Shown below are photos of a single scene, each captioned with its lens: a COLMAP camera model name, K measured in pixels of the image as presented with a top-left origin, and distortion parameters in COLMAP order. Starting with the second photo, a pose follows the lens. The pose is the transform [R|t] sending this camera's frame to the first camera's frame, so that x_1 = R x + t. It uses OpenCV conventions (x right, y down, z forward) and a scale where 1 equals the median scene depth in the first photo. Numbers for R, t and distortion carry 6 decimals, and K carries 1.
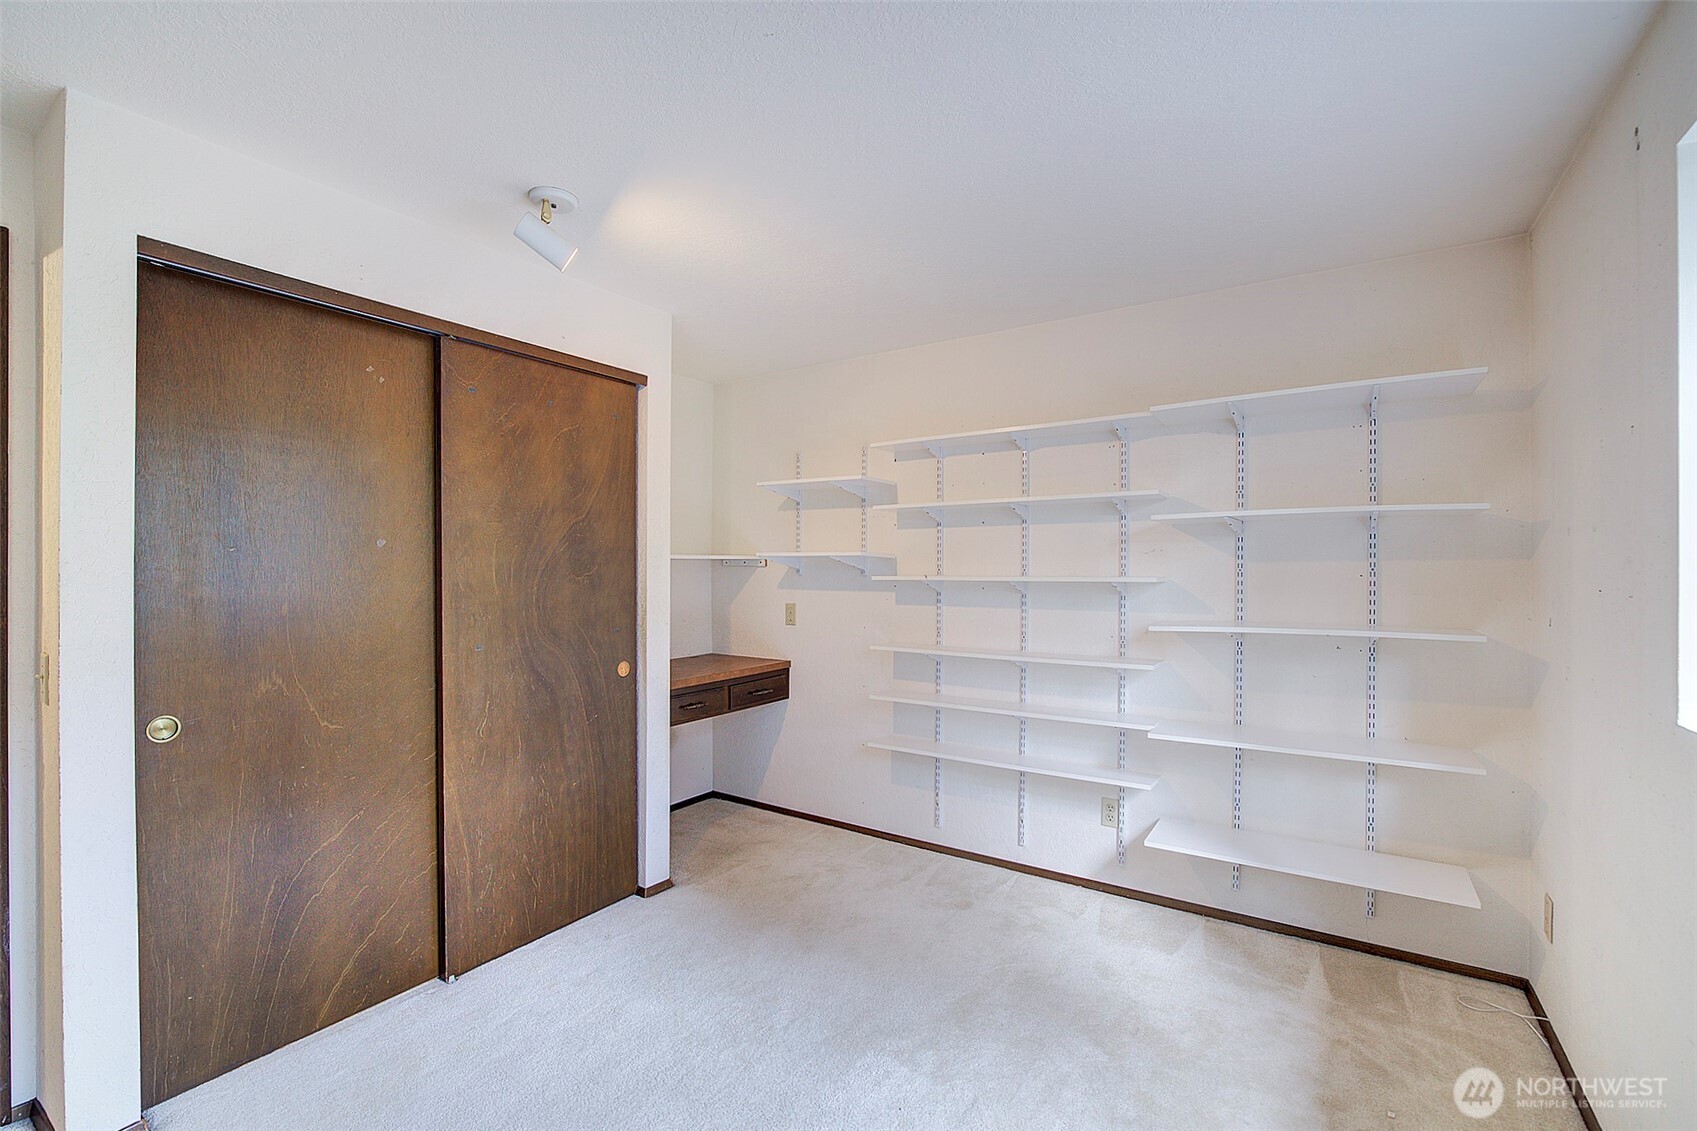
lens RADIAL K [[732.8, 0, 838.6], [0, 732.8, 568.0], [0, 0, 1]] dist [-0.013912, 0.001297]
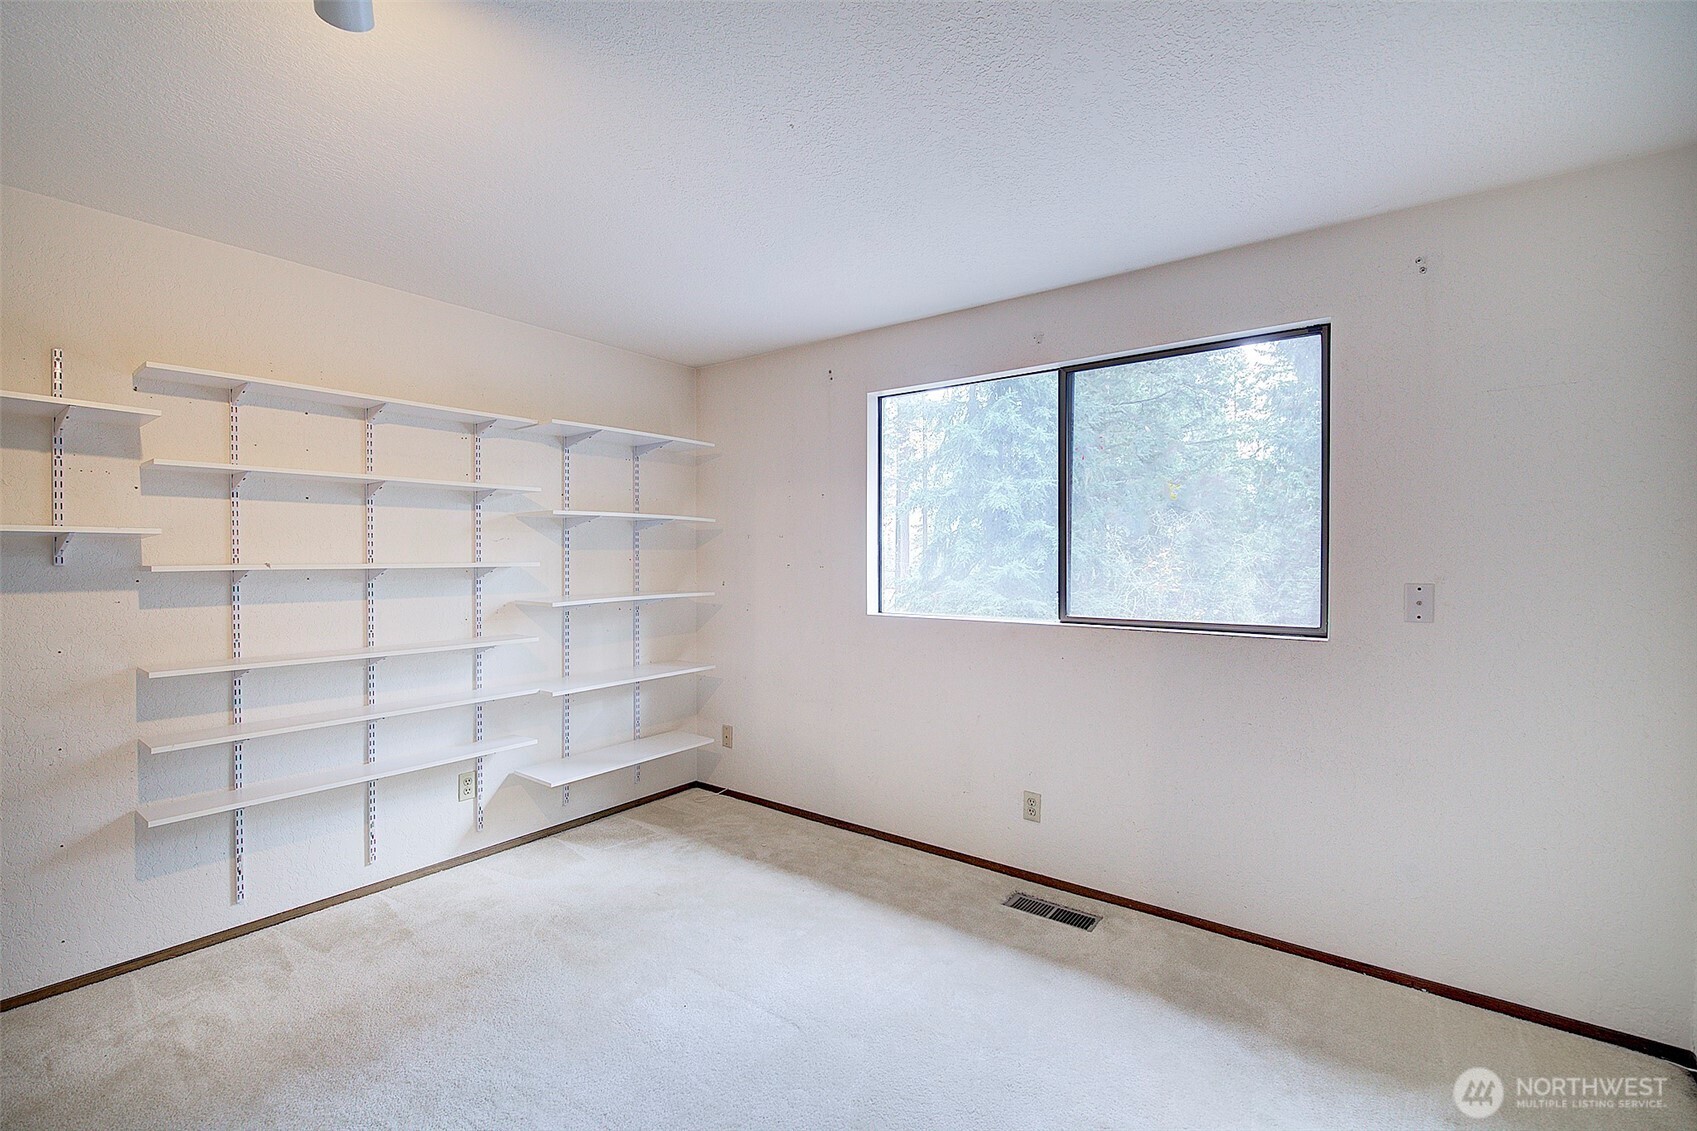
lens RADIAL K [[732.8, 0, 841.0], [0, 732.8, 564.6], [0, 0, 1]] dist [-0.013912, 0.001297]
pose [[0.055058, -0.013965, 0.998385, -0.654700], [-0.004167, 0.999890, 0.014216, -0.001822], [-0.998474, -0.004942, 0.054994, 0.410319]]
